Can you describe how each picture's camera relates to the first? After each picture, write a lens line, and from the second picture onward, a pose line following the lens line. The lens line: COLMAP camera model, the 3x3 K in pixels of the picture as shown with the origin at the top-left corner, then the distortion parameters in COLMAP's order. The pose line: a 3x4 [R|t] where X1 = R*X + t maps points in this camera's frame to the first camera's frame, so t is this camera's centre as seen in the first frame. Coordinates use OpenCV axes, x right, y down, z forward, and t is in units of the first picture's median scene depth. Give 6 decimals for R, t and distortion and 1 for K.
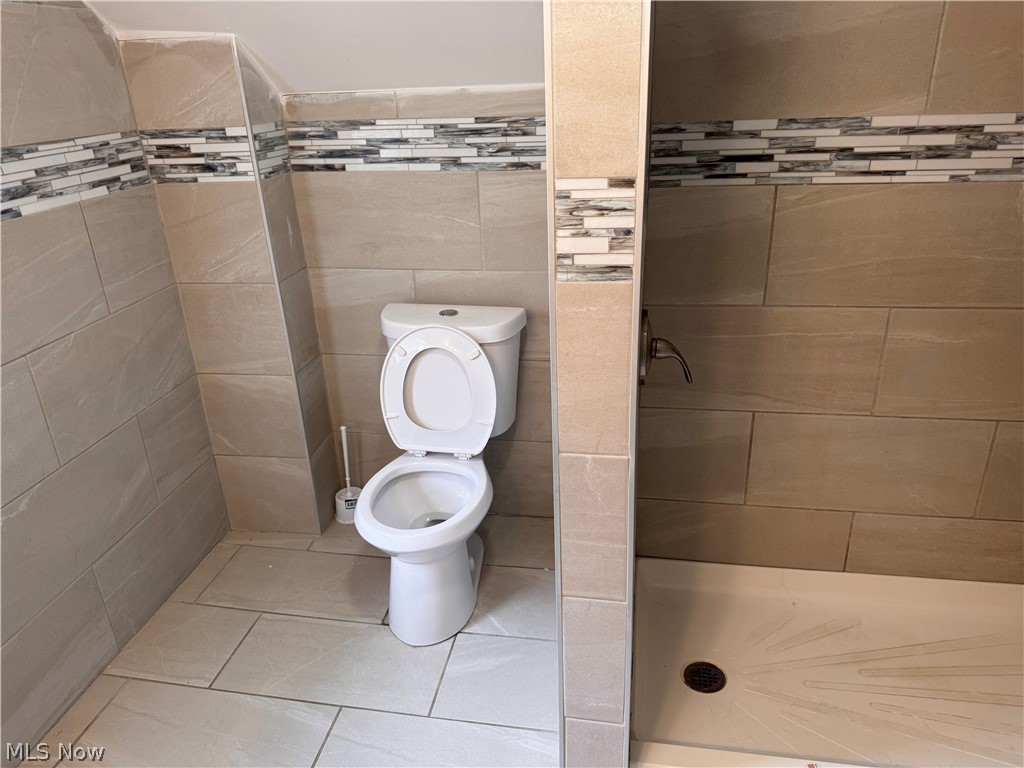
lens RADIAL K [[727.7, 0, 501.5], [0, 727.7, 387.3], [0, 0, 1]] dist [0.052167, -0.057351]
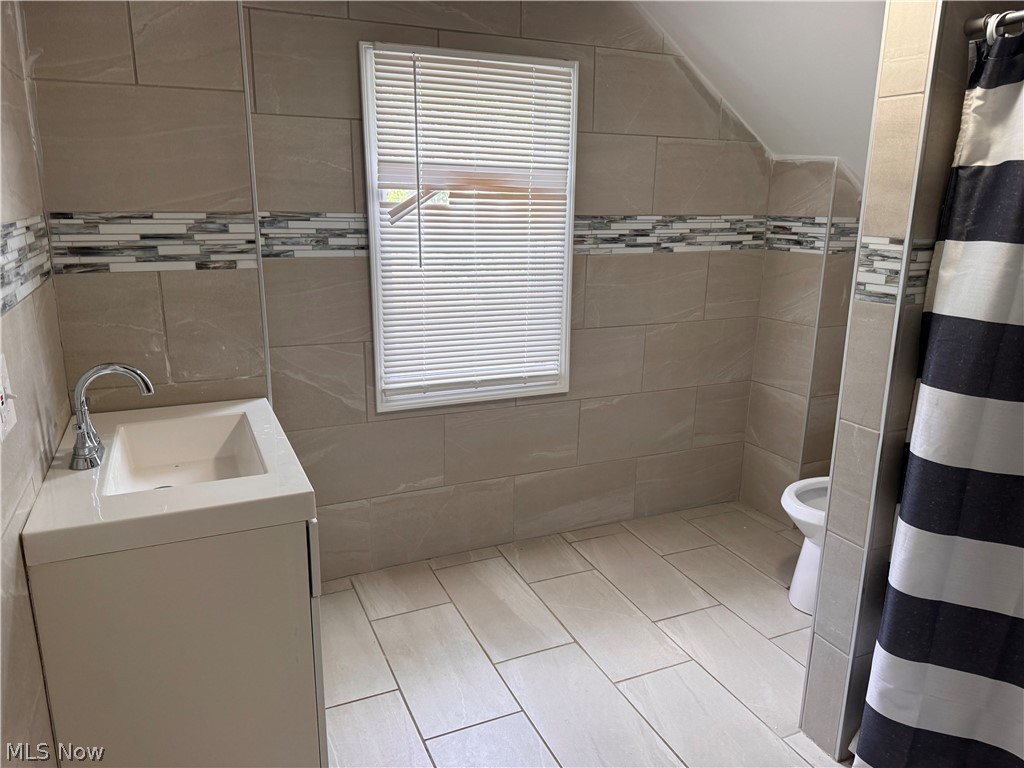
lens RADIAL K [[727.7, 0, 518.4], [0, 727.7, 382.8], [0, 0, 1]] dist [0.052167, -0.057351]
pose [[0.575678, 0.246829, -0.779532, 0.527403], [-0.364705, 0.930777, 0.025387, 0.139151], [0.731837, 0.269685, 0.625847, -0.271918]]
